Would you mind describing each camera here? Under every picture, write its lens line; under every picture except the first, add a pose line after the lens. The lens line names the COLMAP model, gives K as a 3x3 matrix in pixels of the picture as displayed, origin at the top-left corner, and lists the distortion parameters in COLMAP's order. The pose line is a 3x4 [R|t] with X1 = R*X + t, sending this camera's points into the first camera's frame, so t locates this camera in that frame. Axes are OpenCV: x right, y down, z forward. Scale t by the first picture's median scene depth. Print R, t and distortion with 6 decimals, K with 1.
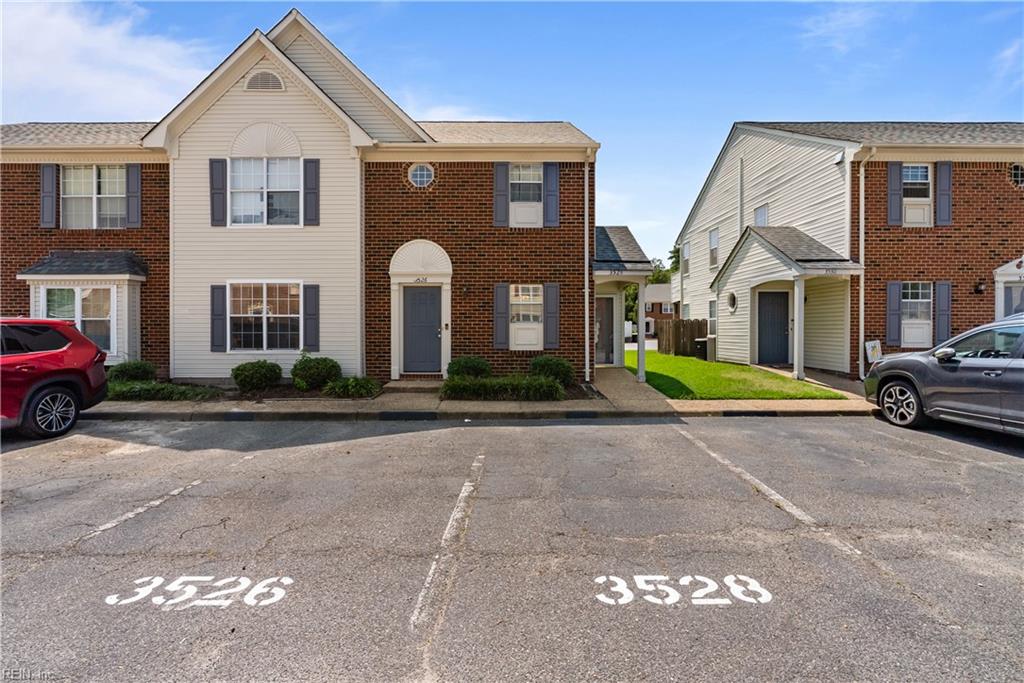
lens RADIAL K [[462.9, 0, 513.6], [0, 462.9, 337.1], [0, 0, 1]] dist [-0.006871, 0.001413]
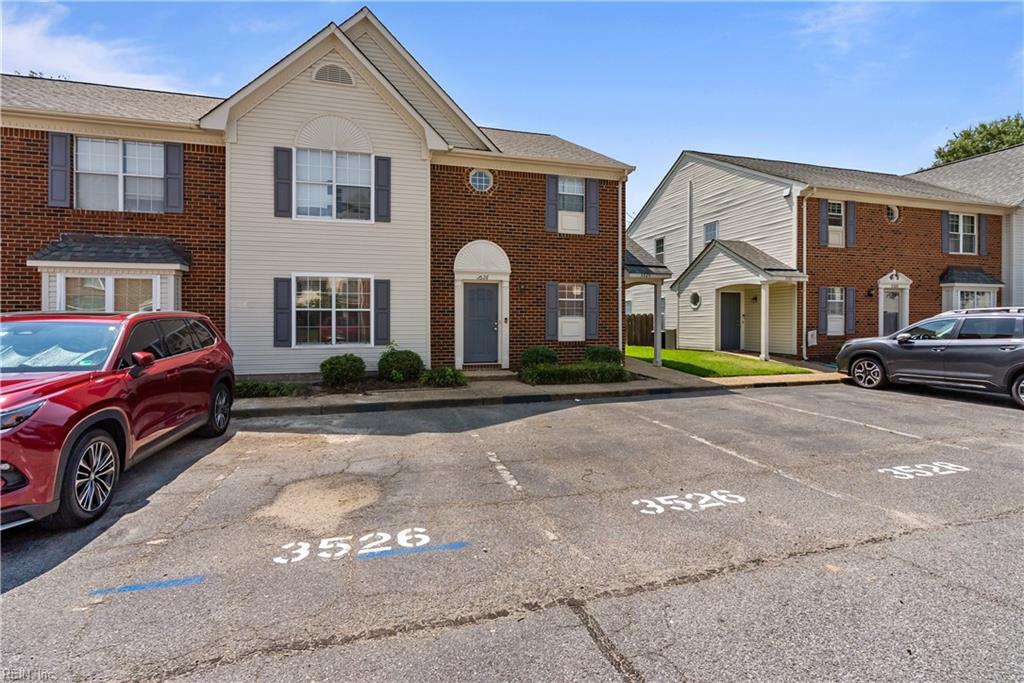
lens RADIAL K [[462.9, 0, 513.6], [0, 462.9, 337.1], [0, 0, 1]] dist [-0.006871, 0.001413]
pose [[0.962425, -0.011158, 0.271319, -0.433452], [0.007683, 0.999874, 0.013866, 0.001804], [-0.271440, -0.011261, 0.962390, -0.067177]]
